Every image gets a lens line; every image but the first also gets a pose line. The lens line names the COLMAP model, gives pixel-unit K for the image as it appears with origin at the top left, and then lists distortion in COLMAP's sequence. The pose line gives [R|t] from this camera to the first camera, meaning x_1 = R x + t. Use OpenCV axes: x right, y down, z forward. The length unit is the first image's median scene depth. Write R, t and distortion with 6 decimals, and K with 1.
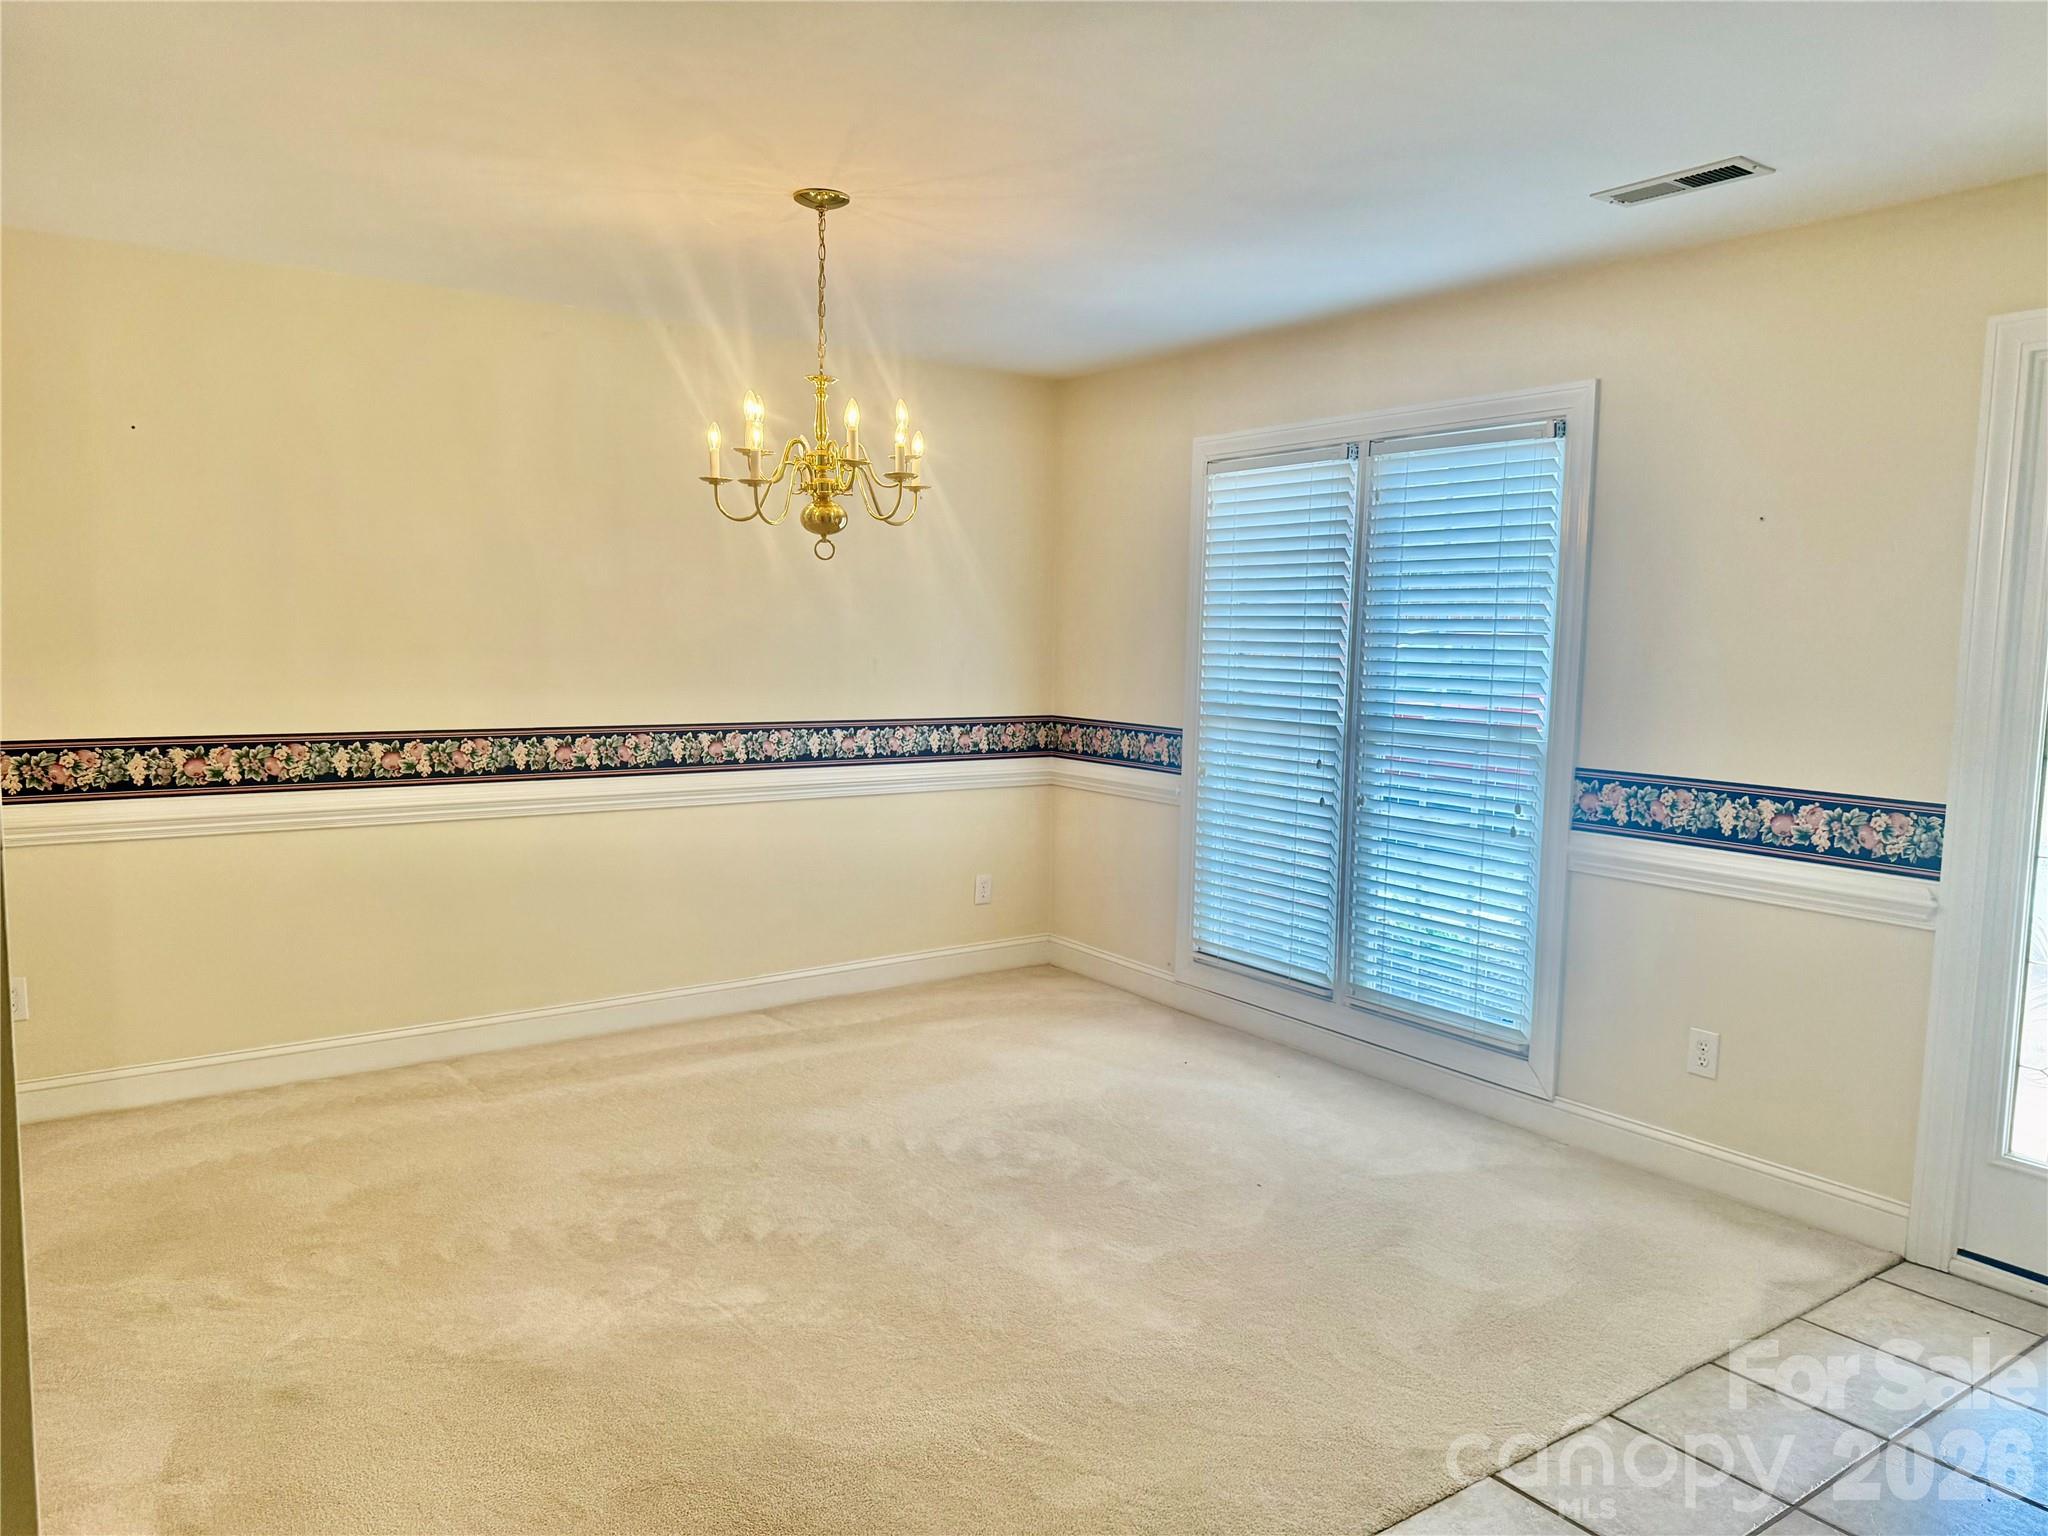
lens RADIAL K [[1464.1, 0, 999.6], [0, 1464.1, 729.7], [0, 0, 1]] dist [0.100124, -0.111356]
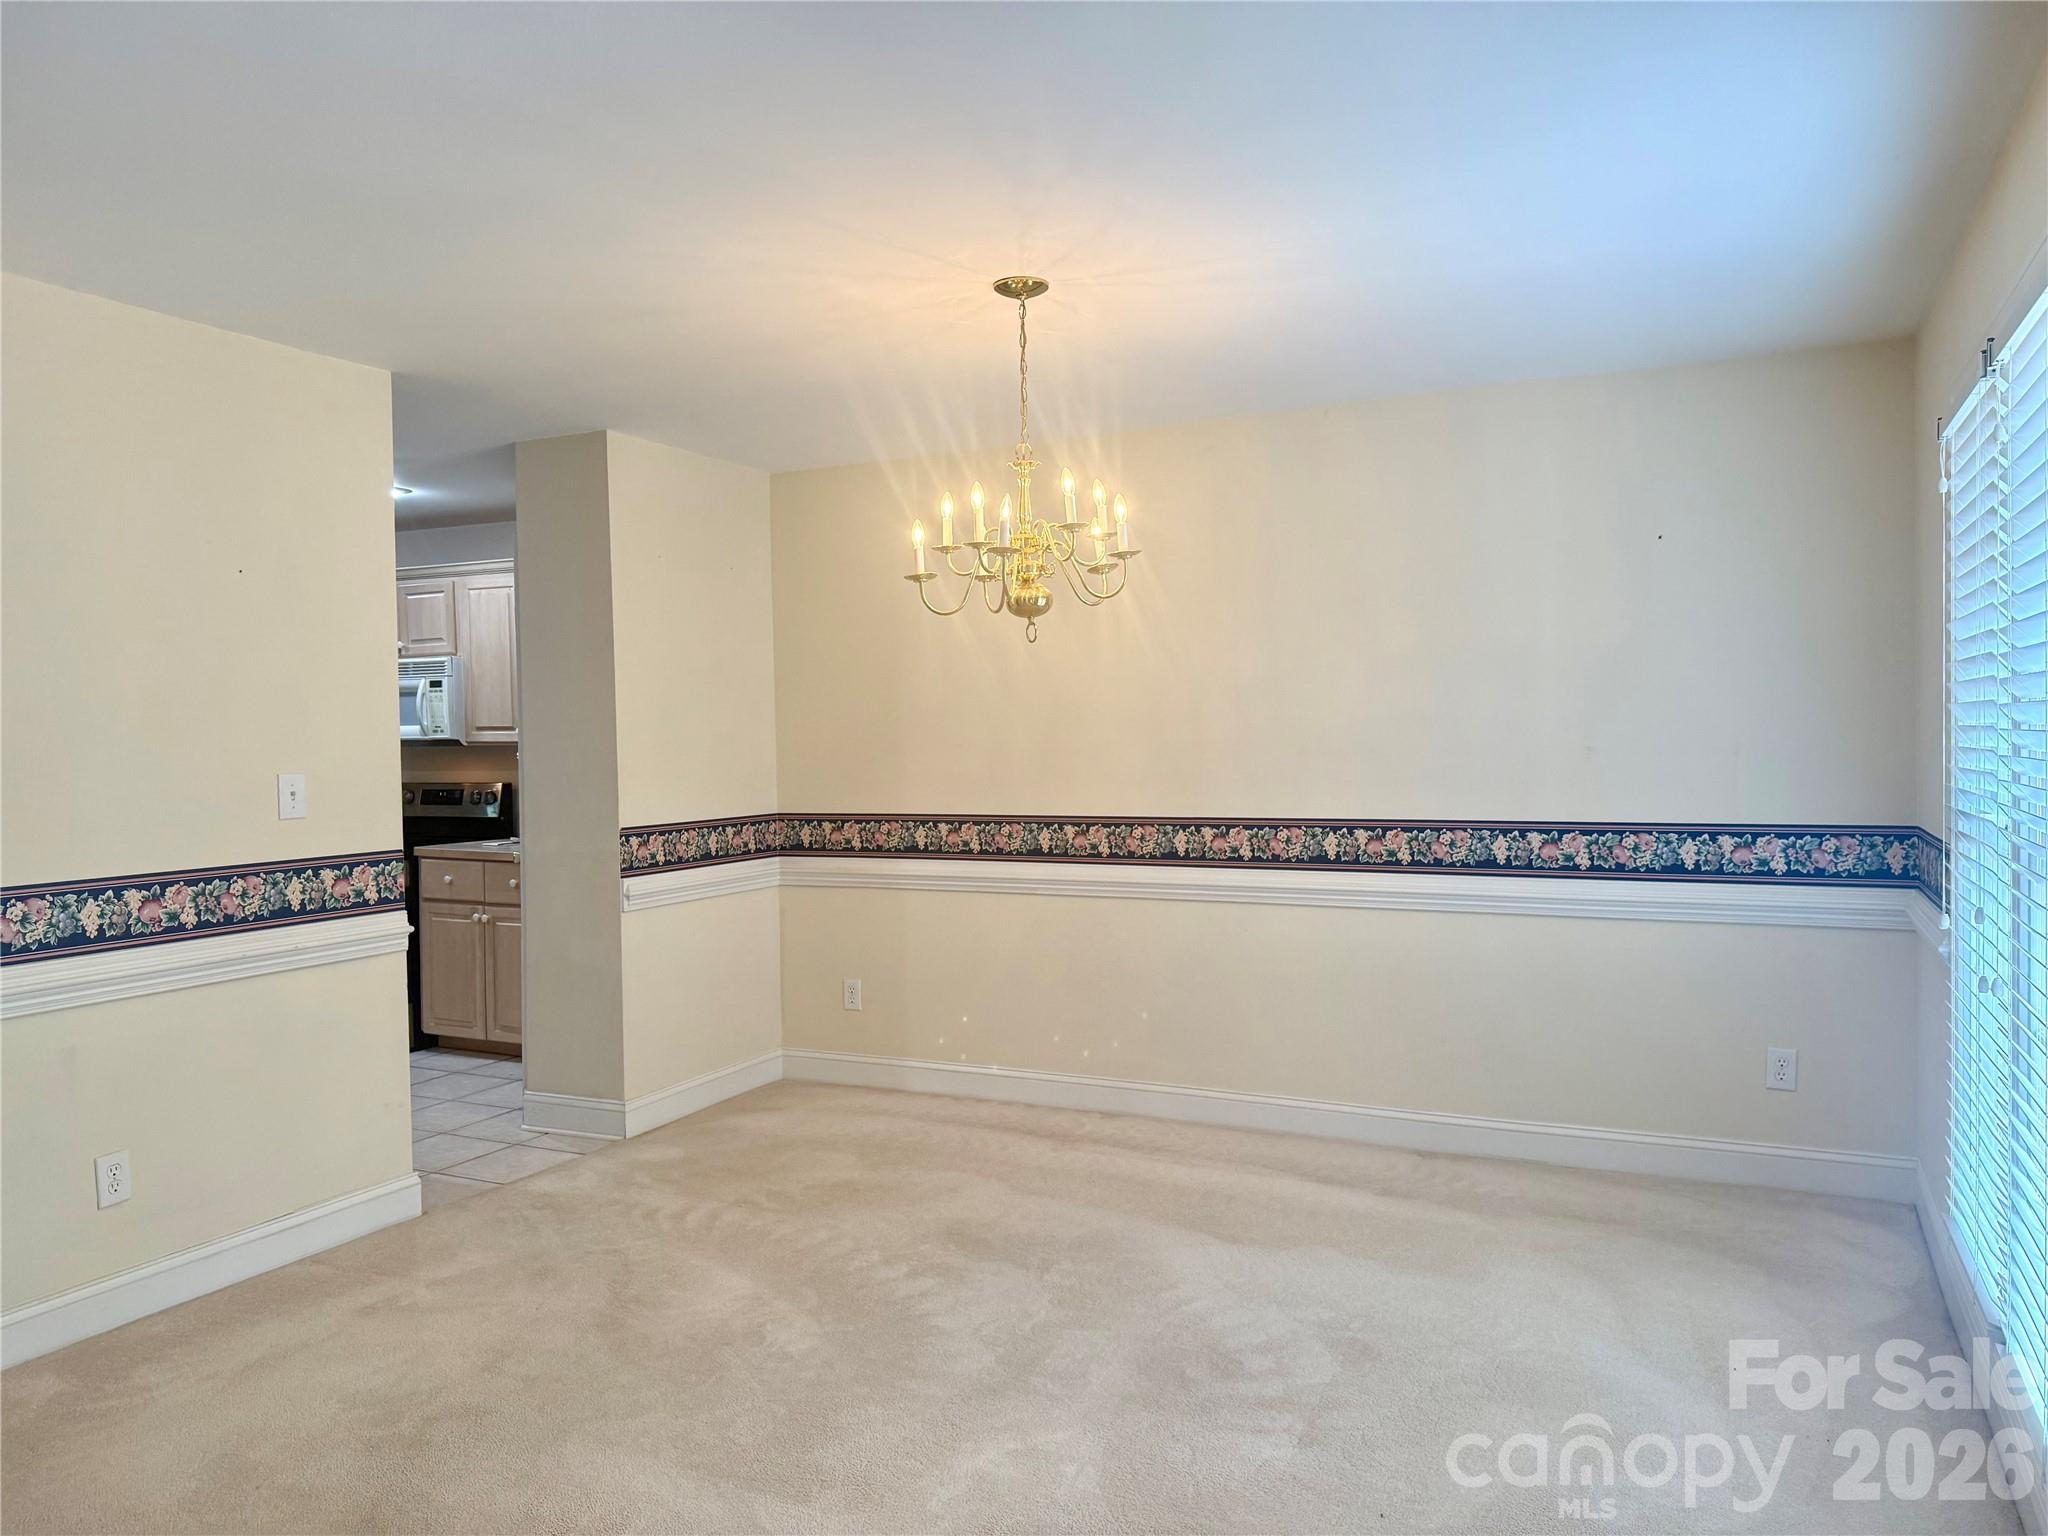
lens RADIAL K [[1464.1, 0, 1019.4], [0, 1464.1, 769.4], [0, 0, 1]] dist [0.100124, -0.111356]
pose [[0.459753, 0.002024, -0.888045, 0.580641], [-0.030566, 0.999441, -0.013547, -0.018011], [0.887521, 0.033372, 0.459558, 0.430527]]
